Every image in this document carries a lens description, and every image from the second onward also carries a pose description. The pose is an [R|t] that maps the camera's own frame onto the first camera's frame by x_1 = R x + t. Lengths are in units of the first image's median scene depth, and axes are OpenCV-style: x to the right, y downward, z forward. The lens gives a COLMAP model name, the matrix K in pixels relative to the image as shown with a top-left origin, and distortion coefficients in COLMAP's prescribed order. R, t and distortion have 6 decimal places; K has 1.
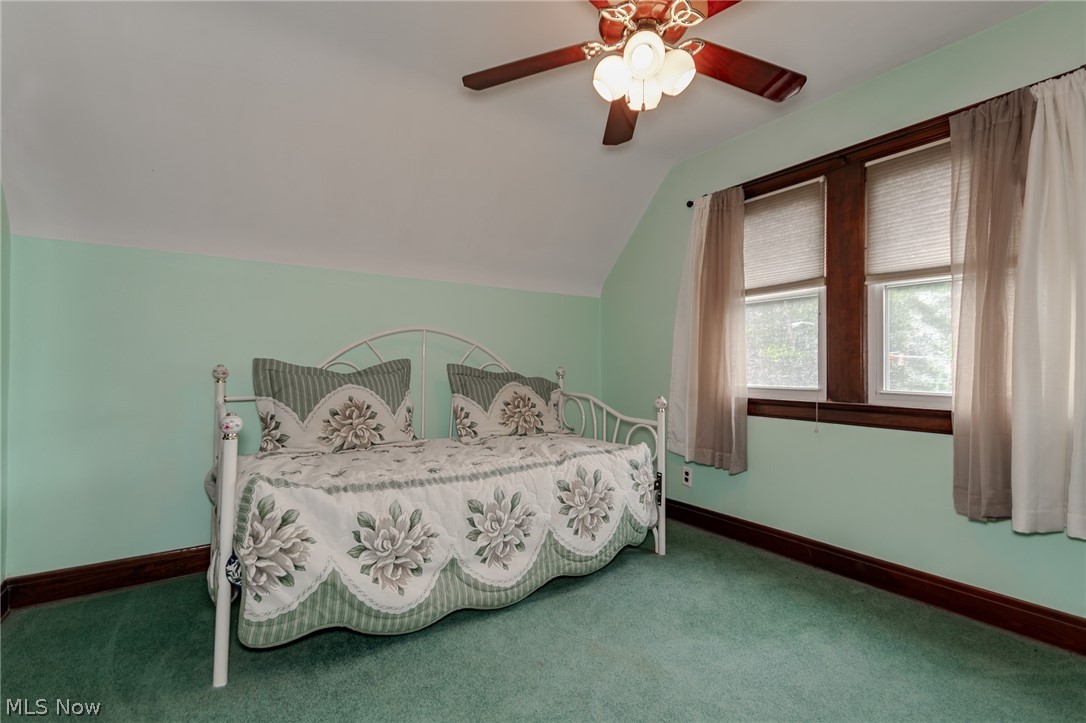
lens RADIAL K [[506.2, 0, 538.9], [0, 506.2, 362.2], [0, 0, 1]] dist [0.001073, 0.000987]
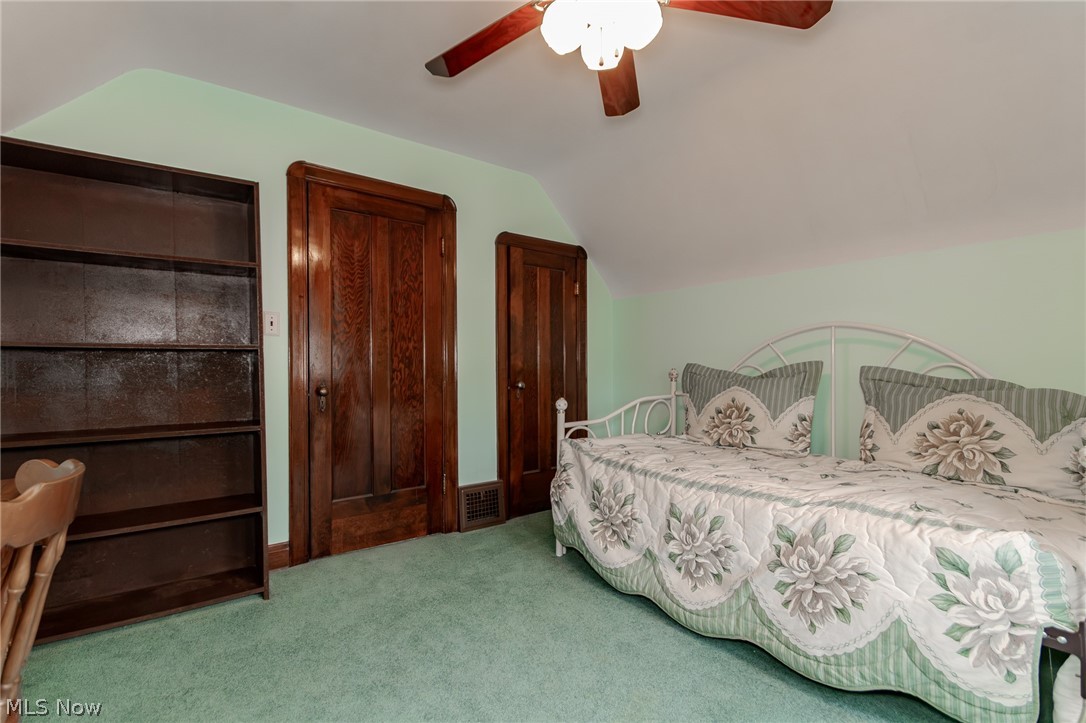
lens RADIAL K [[506.2, 0, 557.8], [0, 506.2, 378.2], [0, 0, 1]] dist [0.001073, 0.000987]
pose [[0.054765, 0.014232, -0.998398, 0.708312], [0.007740, 0.999862, 0.014678, 0.008642], [0.998469, -0.008532, 0.054647, 0.605804]]
